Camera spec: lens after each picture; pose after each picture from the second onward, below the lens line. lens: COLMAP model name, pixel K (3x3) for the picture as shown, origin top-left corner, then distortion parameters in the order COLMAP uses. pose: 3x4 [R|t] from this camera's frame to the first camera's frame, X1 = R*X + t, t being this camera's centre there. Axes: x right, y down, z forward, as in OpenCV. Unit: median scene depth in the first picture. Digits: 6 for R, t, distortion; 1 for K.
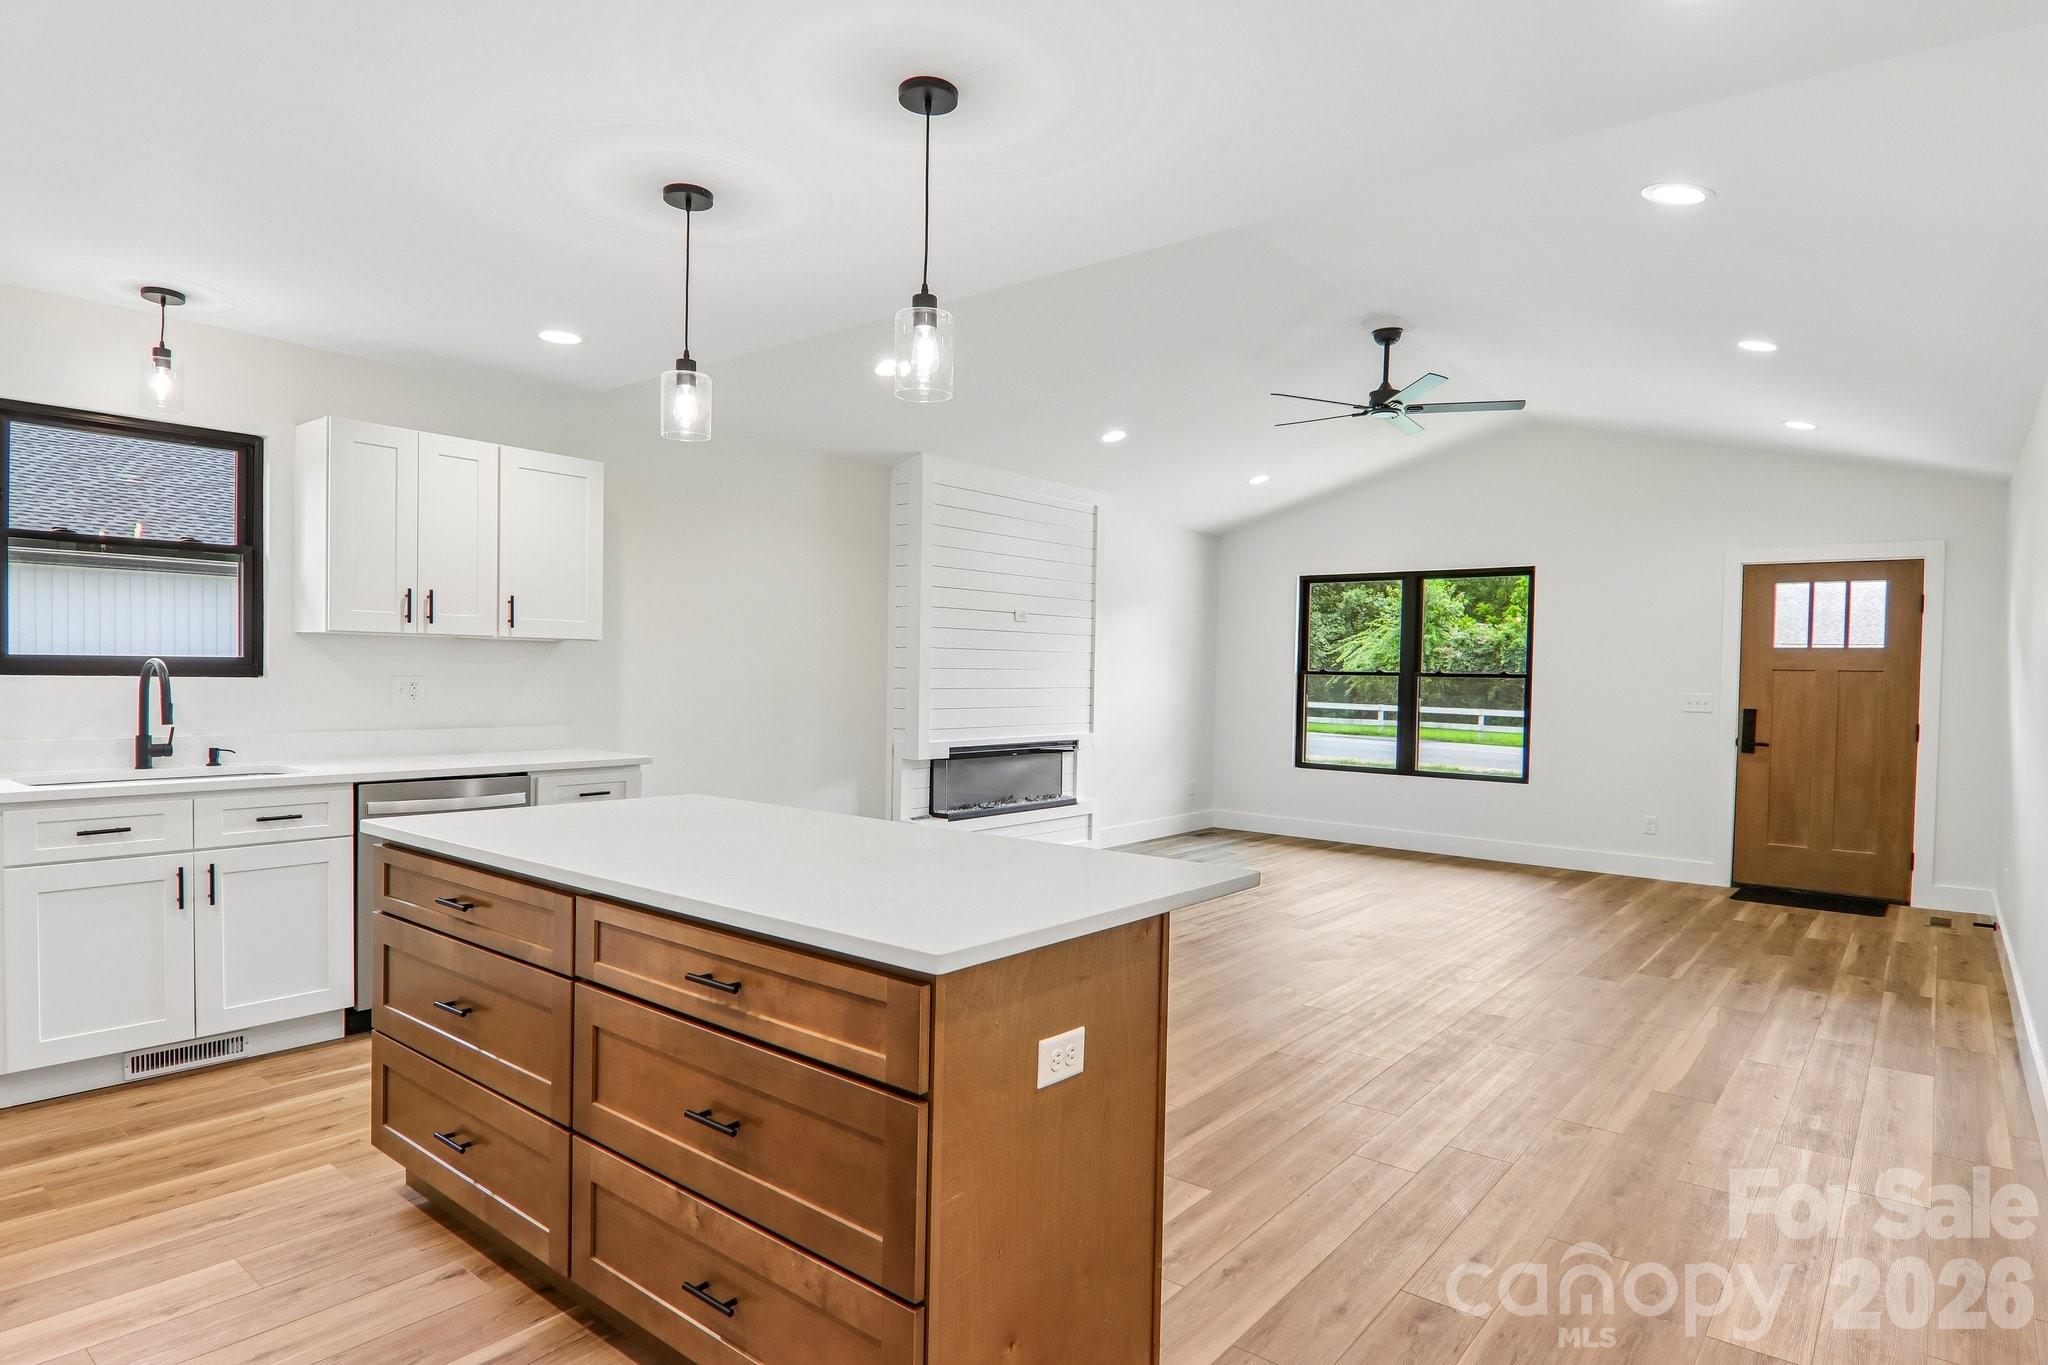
lens RADIAL K [[1135.3, 0, 1028.1], [0, 1135.3, 699.5], [0, 0, 1]] dist [-0.000019, -0.012270]
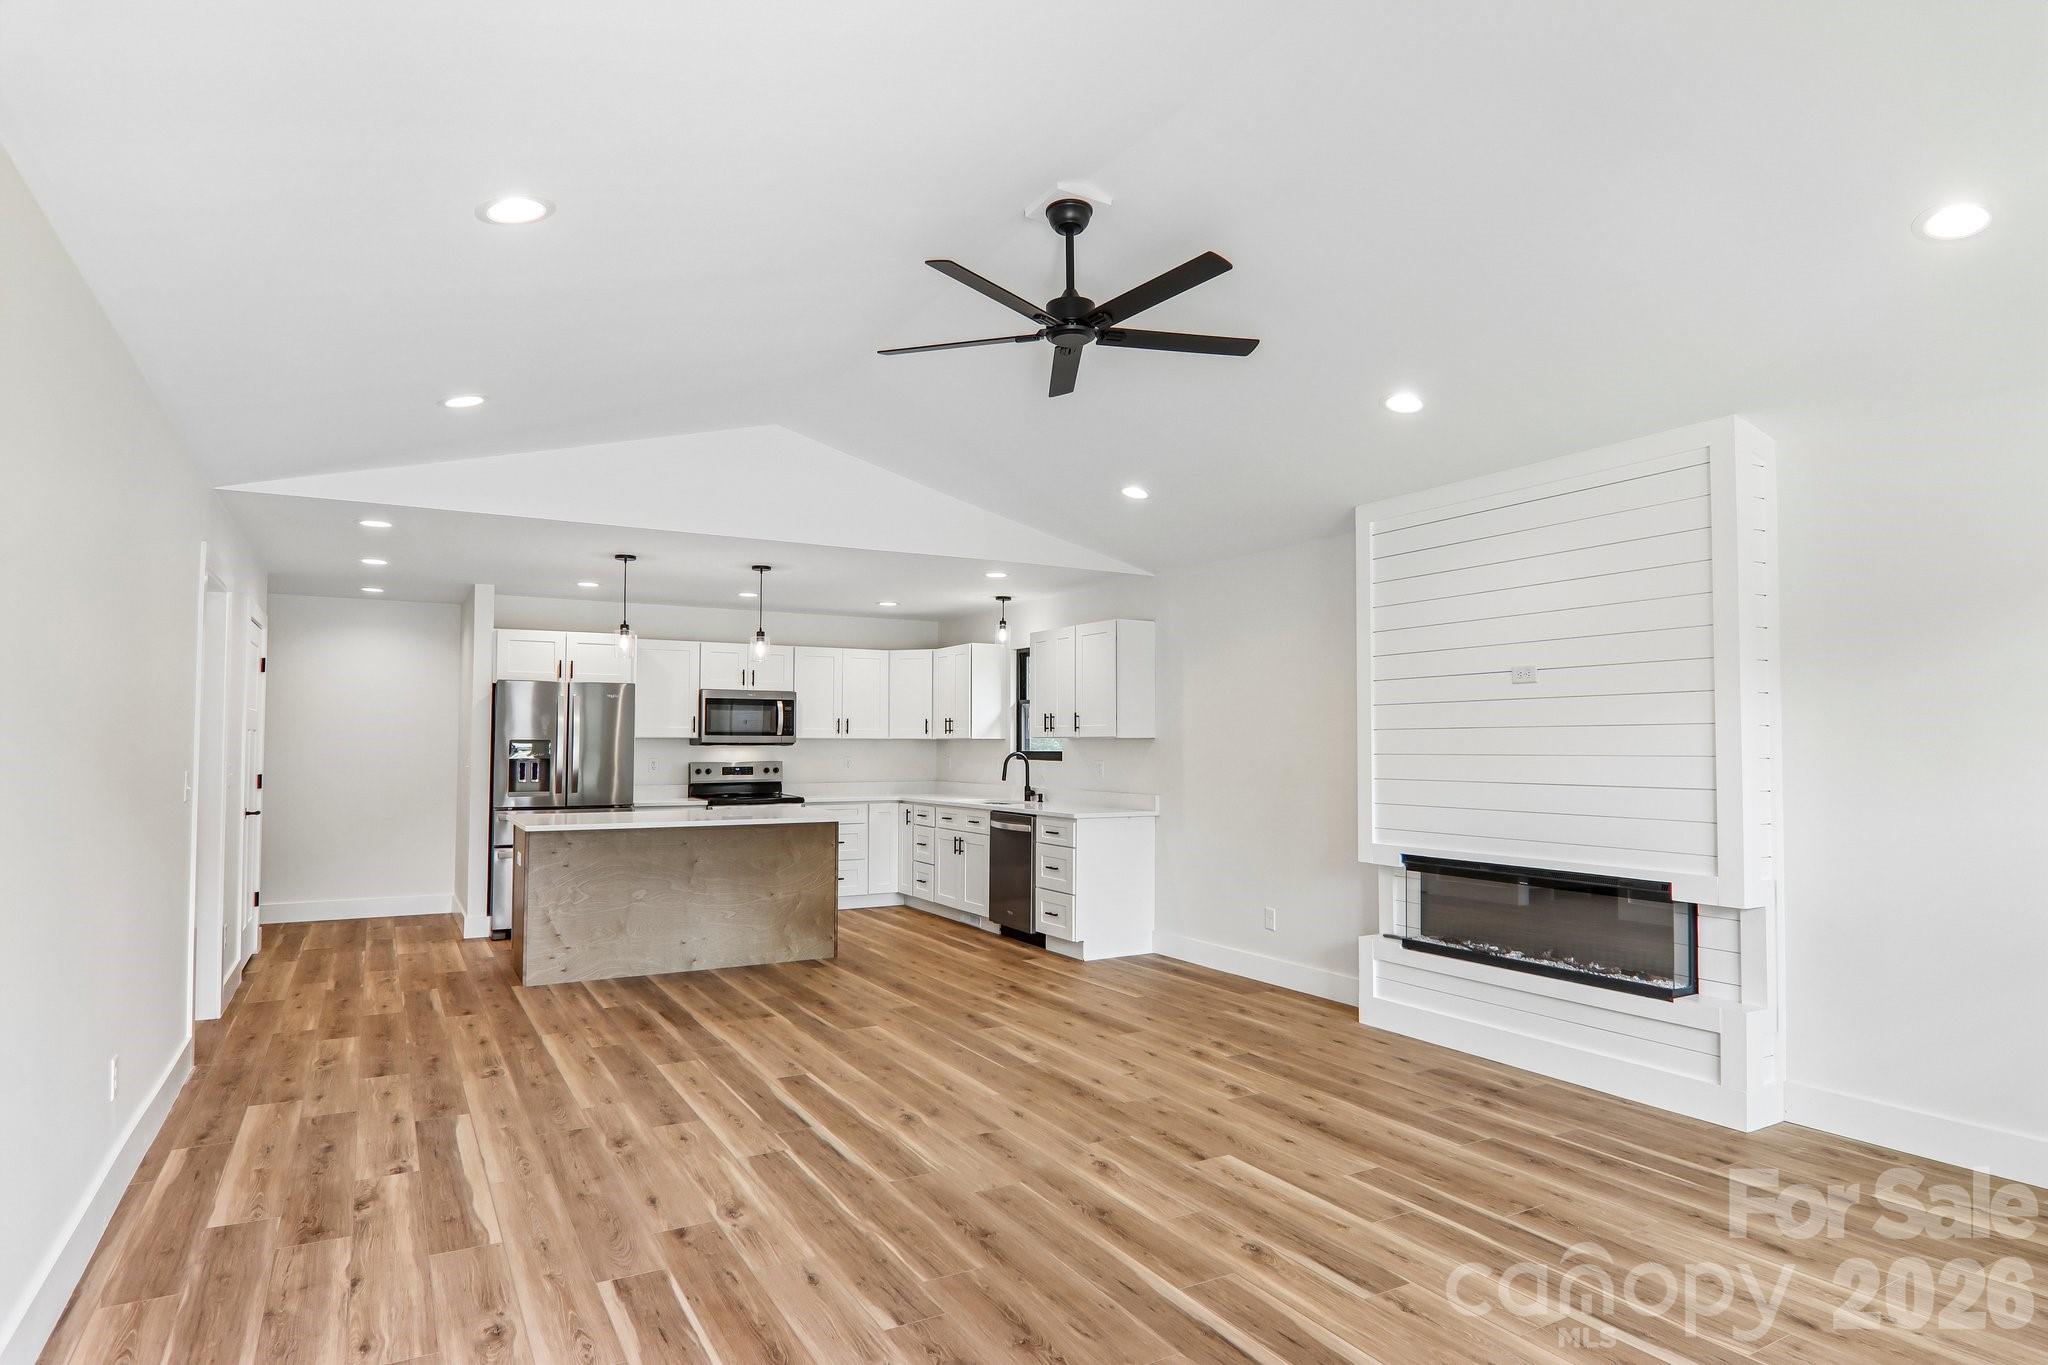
lens RADIAL K [[1135.3, 0, 1023.2], [0, 1135.3, 681.9], [0, 0, 1]] dist [-0.000019, -0.012270]
pose [[-0.365115, -0.069512, -0.928364, 0.774804], [-0.031891, 0.997557, -0.062151, -0.019789], [0.930416, 0.006914, -0.366440, 1.042218]]
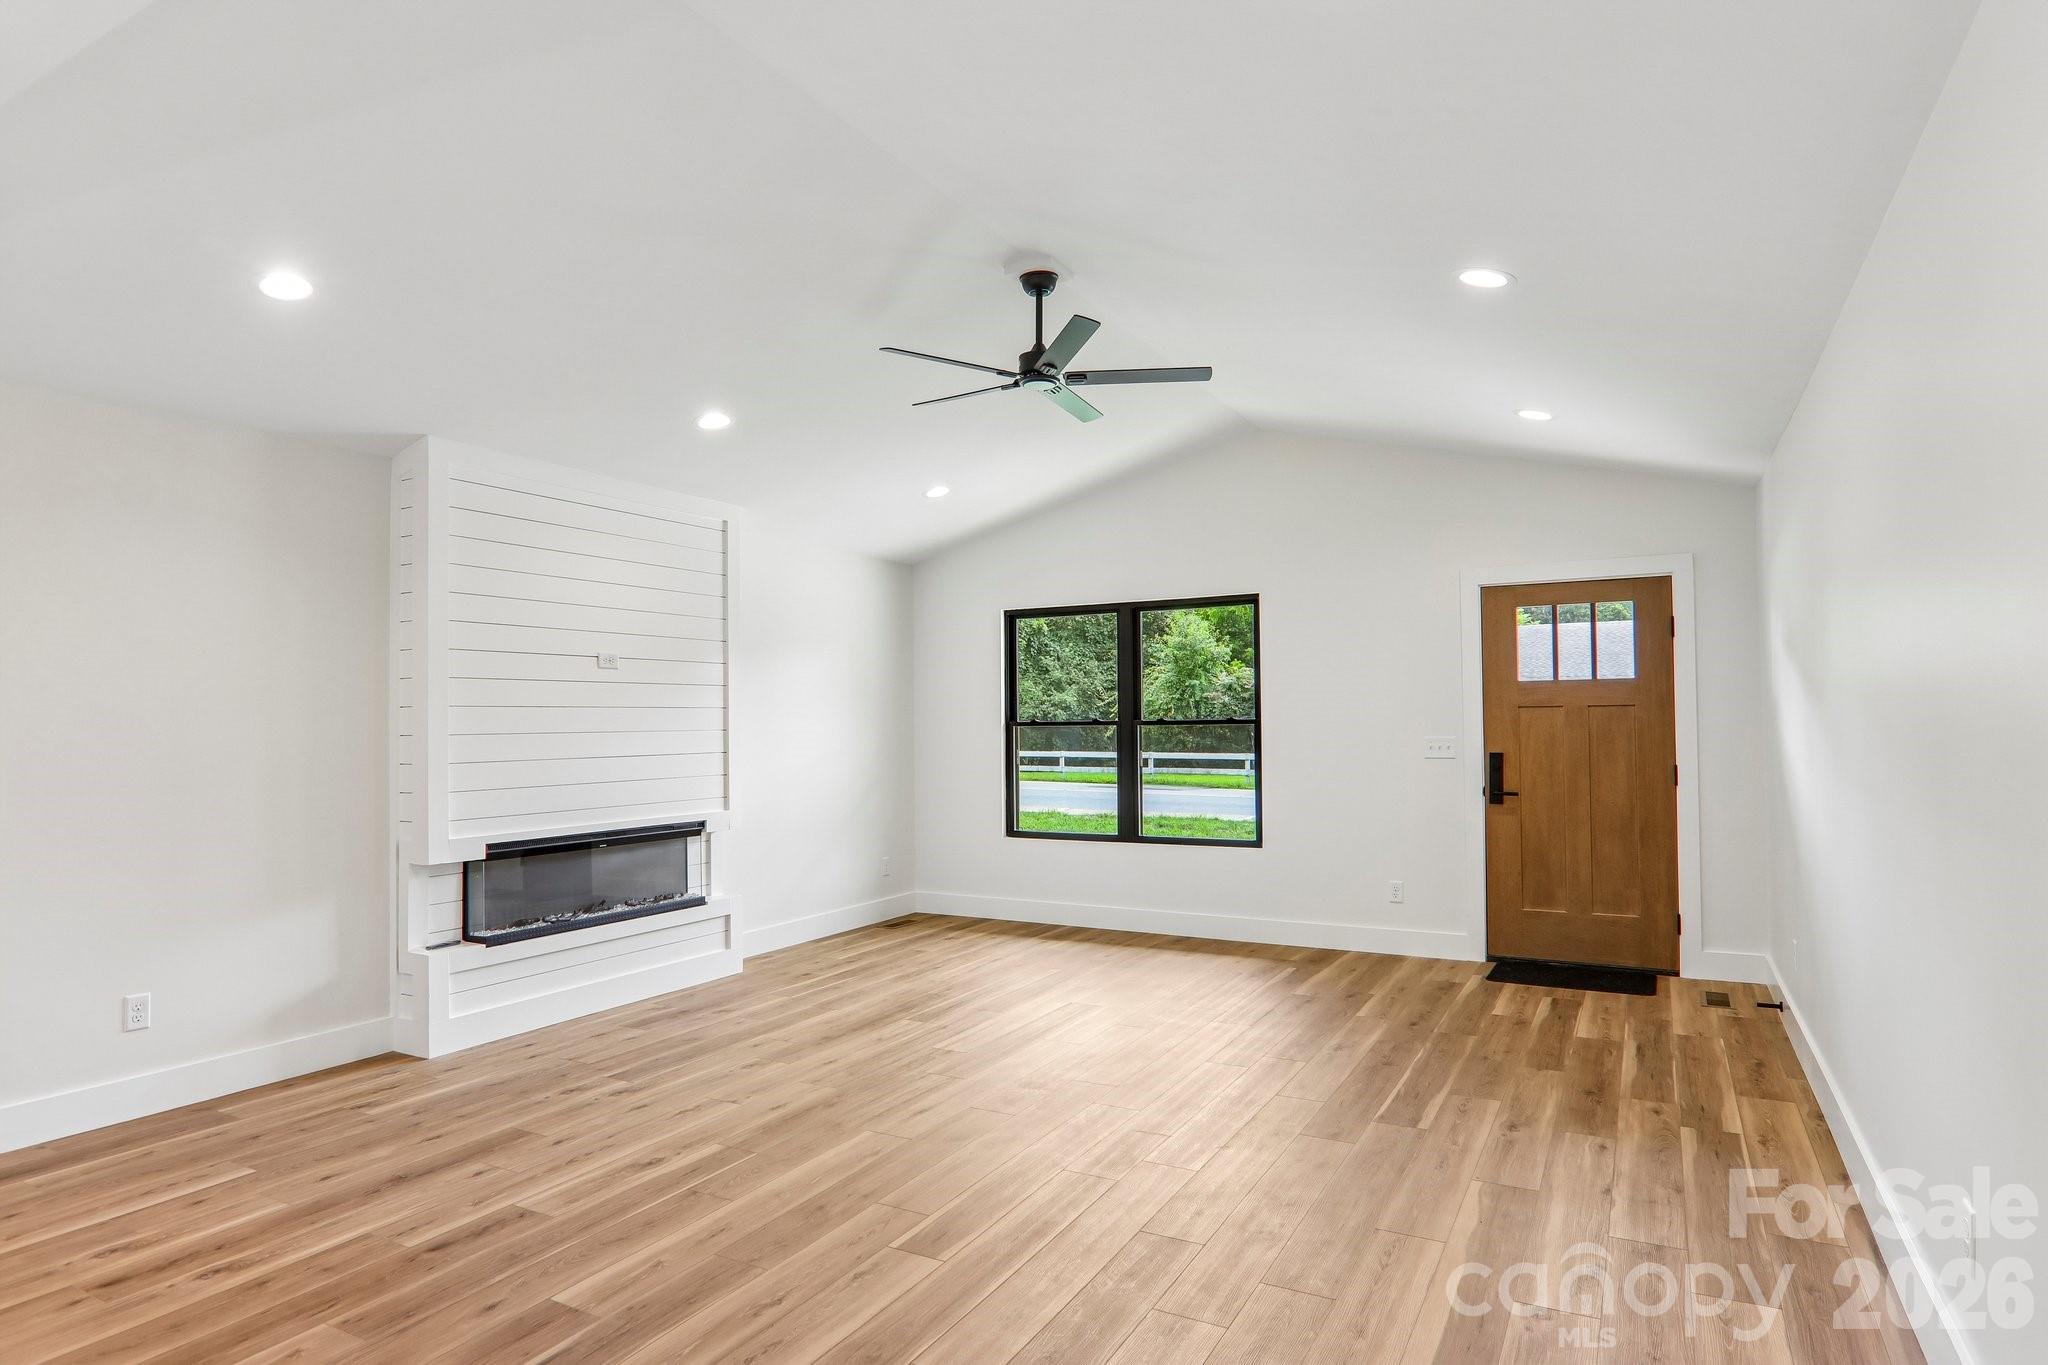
lens RADIAL K [[1135.3, 0, 1027.5], [0, 1135.3, 700.6], [0, 0, 1]] dist [-0.000019, -0.012270]
pose [[0.983751, -0.024832, 0.177815, 0.142756], [0.032928, 0.998544, -0.042725, -0.006443], [-0.176495, 0.047886, 0.983136, 0.226817]]
